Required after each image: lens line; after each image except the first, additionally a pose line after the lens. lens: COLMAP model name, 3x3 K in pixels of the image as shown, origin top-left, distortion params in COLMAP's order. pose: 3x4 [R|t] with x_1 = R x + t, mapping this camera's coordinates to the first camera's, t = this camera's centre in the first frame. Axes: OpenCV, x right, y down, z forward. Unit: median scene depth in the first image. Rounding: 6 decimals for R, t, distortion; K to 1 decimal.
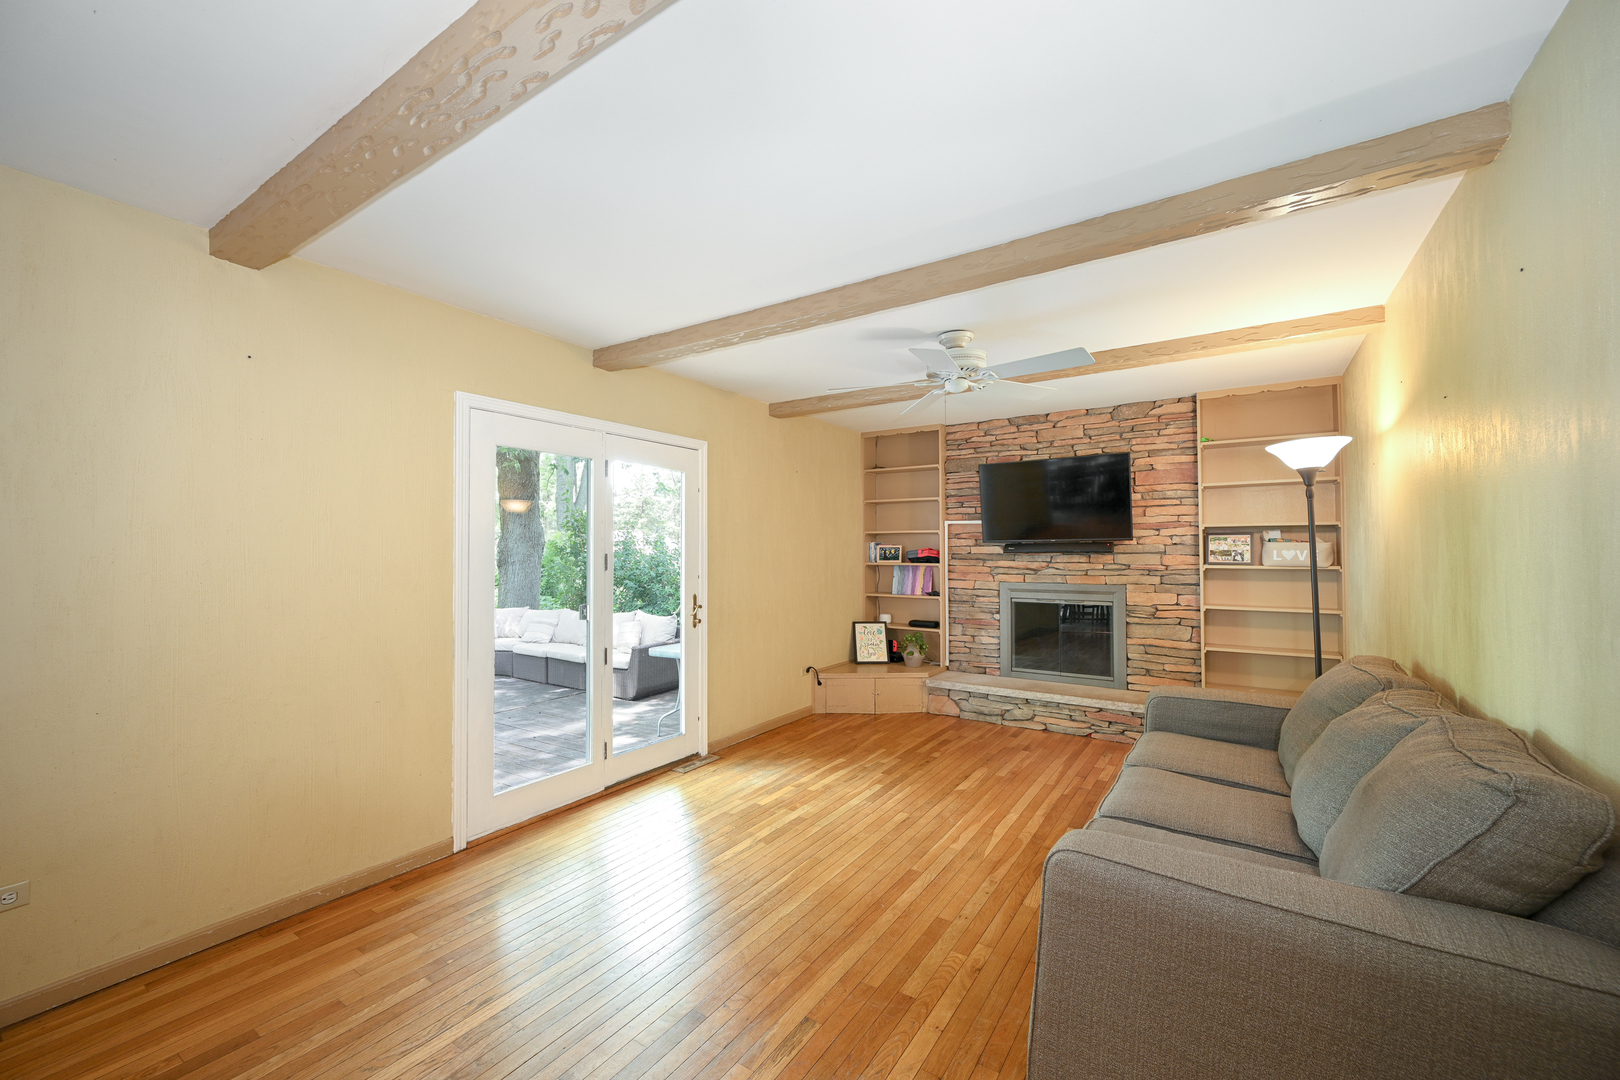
lens RADIAL K [[647.6, 0, 801.0], [0, 647.6, 538.5], [0, 0, 1]] dist [-0.003121, 0.001631]
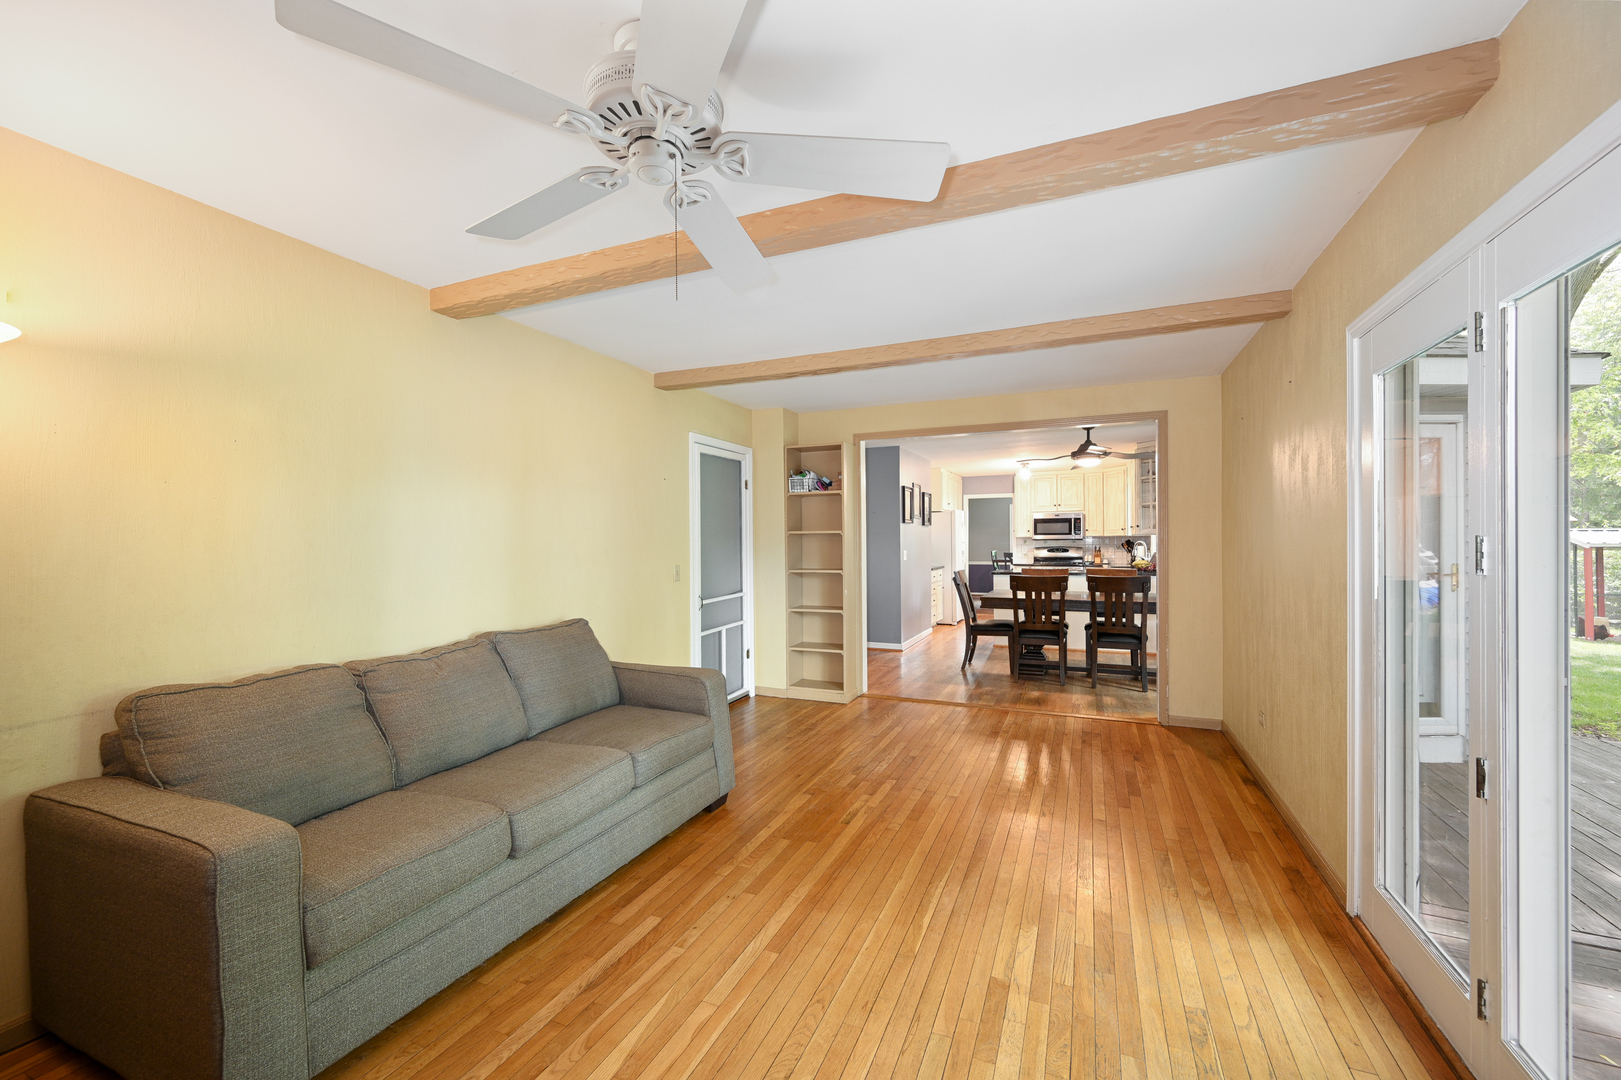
lens RADIAL K [[648.0, 0, 797.5], [0, 648.0, 545.4], [0, 0, 1]] dist [-0.003121, 0.001631]
pose [[-0.985596, 0.013947, -0.168540, 0.135855], [0.017082, 0.999707, -0.017166, 0.020987], [0.168251, -0.019798, -0.985545, 0.888806]]
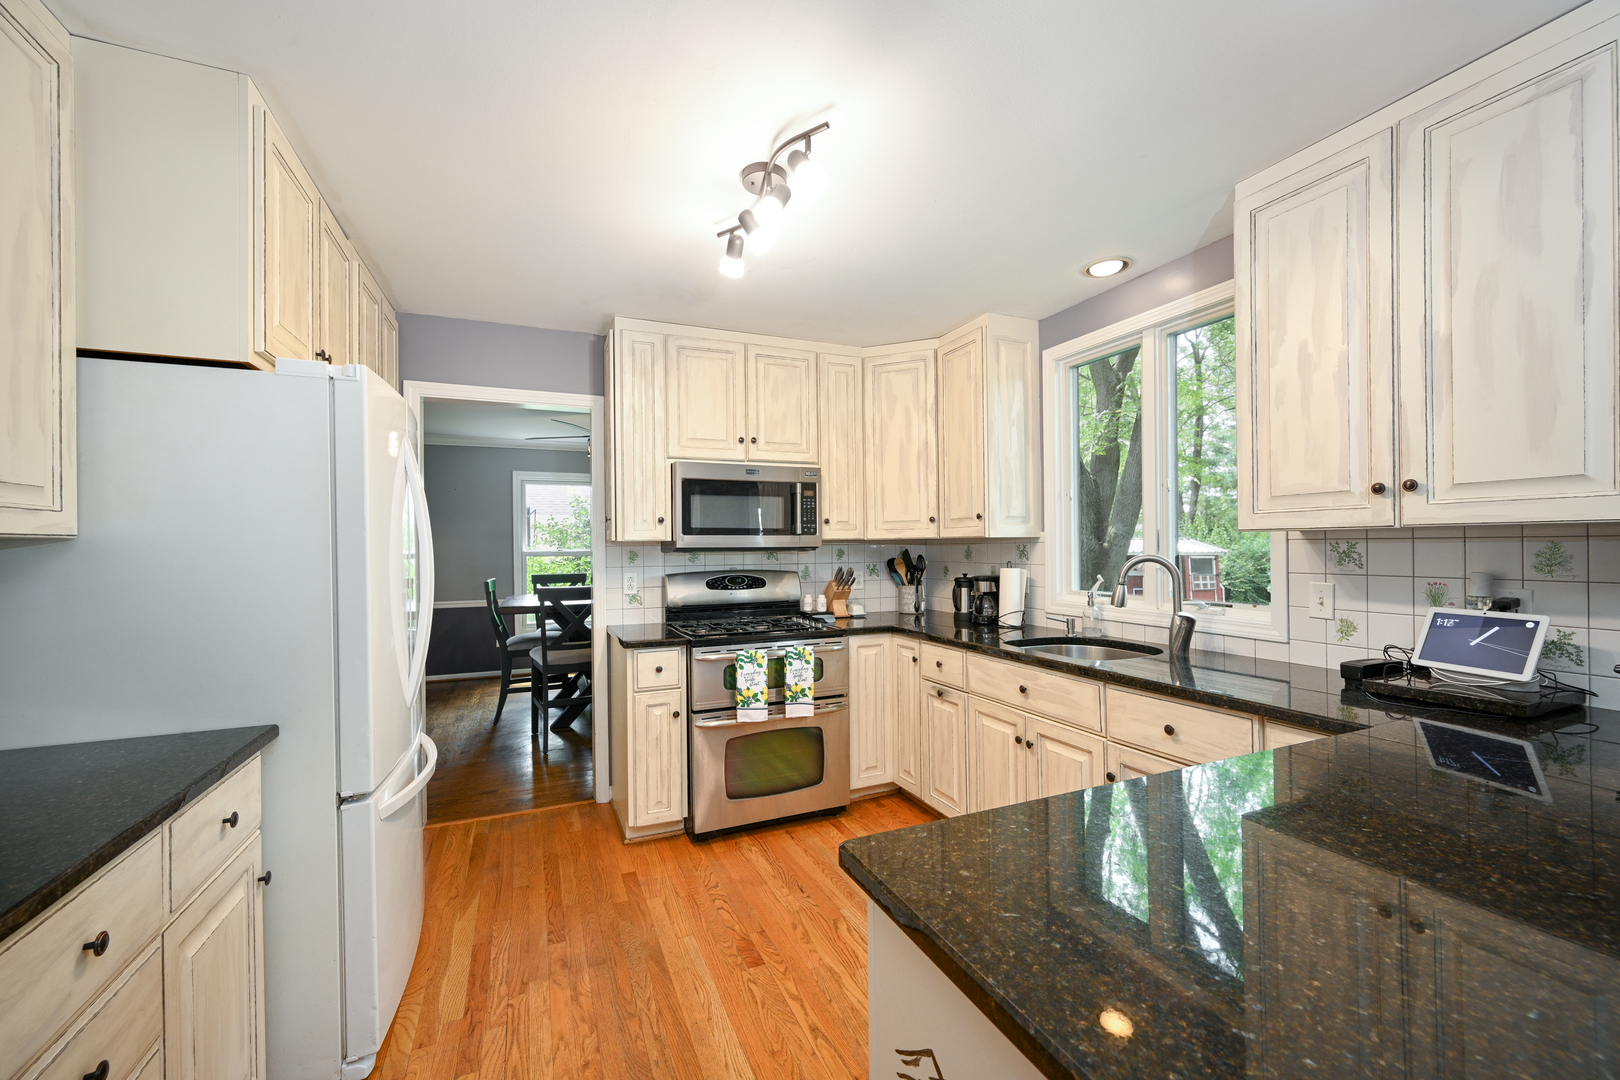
lens RADIAL K [[647.6, 0, 812.1], [0, 647.6, 545.4], [0, 0, 1]] dist [-0.003121, 0.001631]
pose [[-0.537746, 0.008469, -0.843064, -0.474798], [0.028463, 0.999562, -0.008114, -0.013540], [0.842626, -0.028360, -0.537752, -0.507666]]
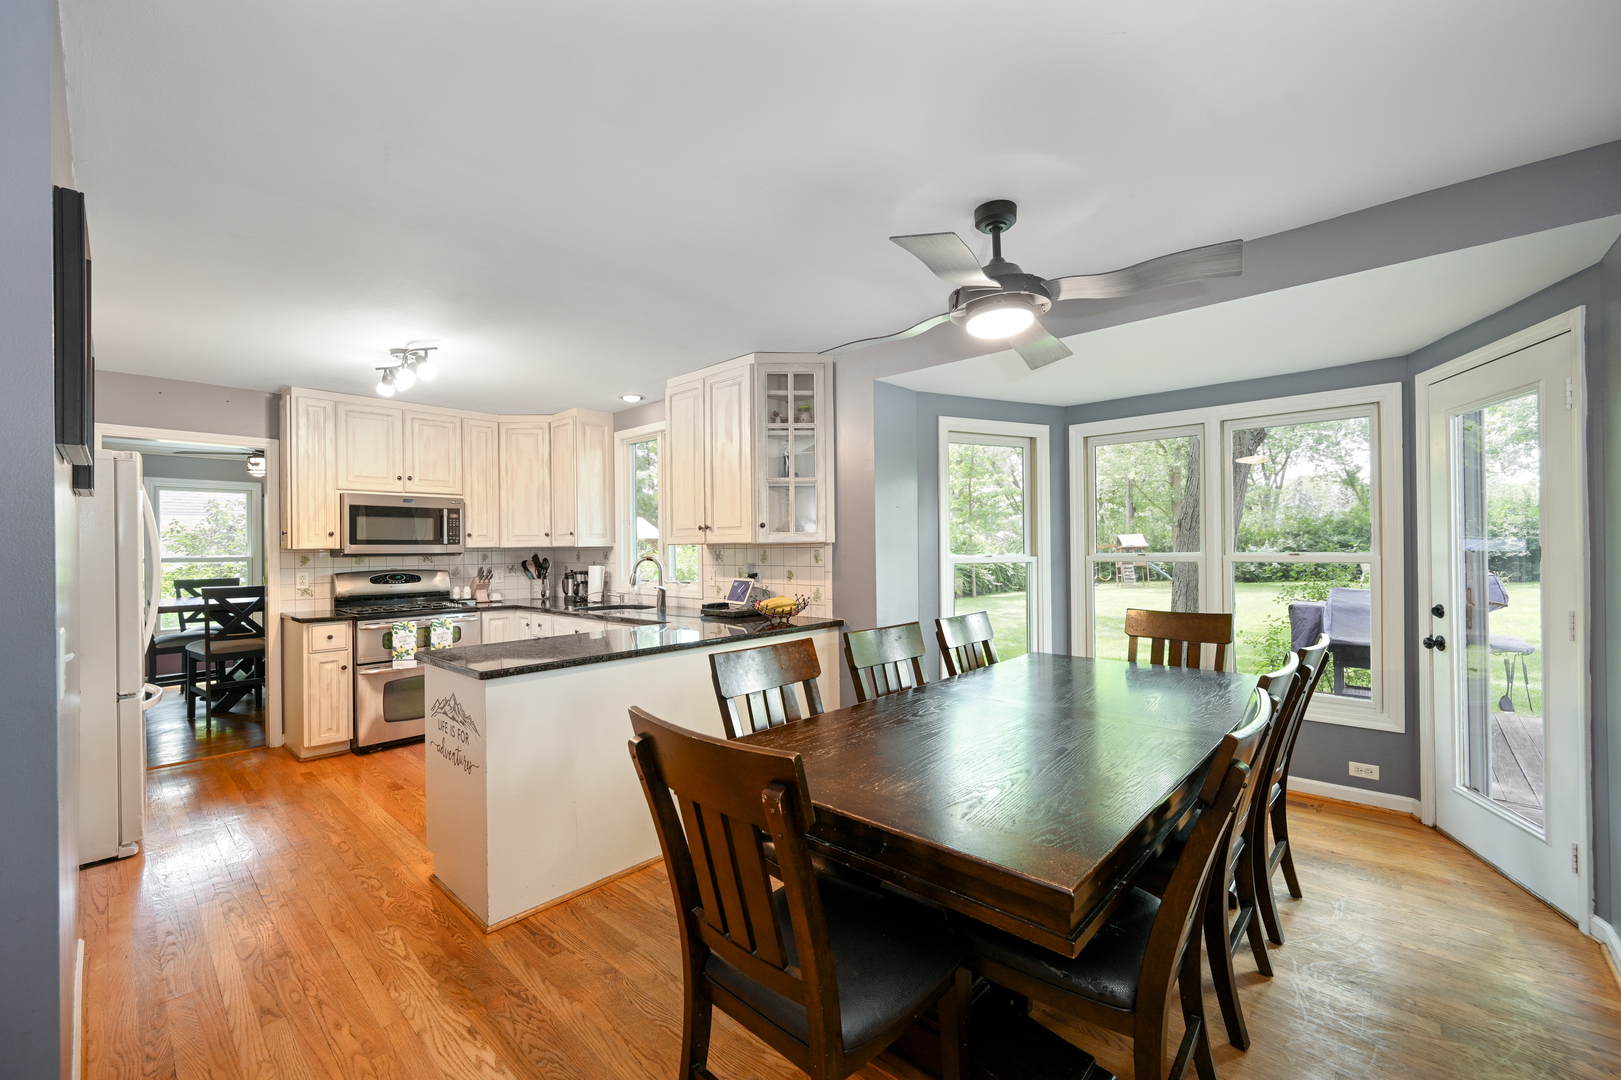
lens RADIAL K [[648.0, 0, 807.9], [0, 648.0, 543.4], [0, 0, 1]] dist [-0.003121, 0.001631]
pose [[-0.145665, -0.000781, -0.989334, -0.179305], [0.031181, 0.999499, -0.005380, -0.010076], [0.988842, -0.031632, -0.145568, -0.227880]]
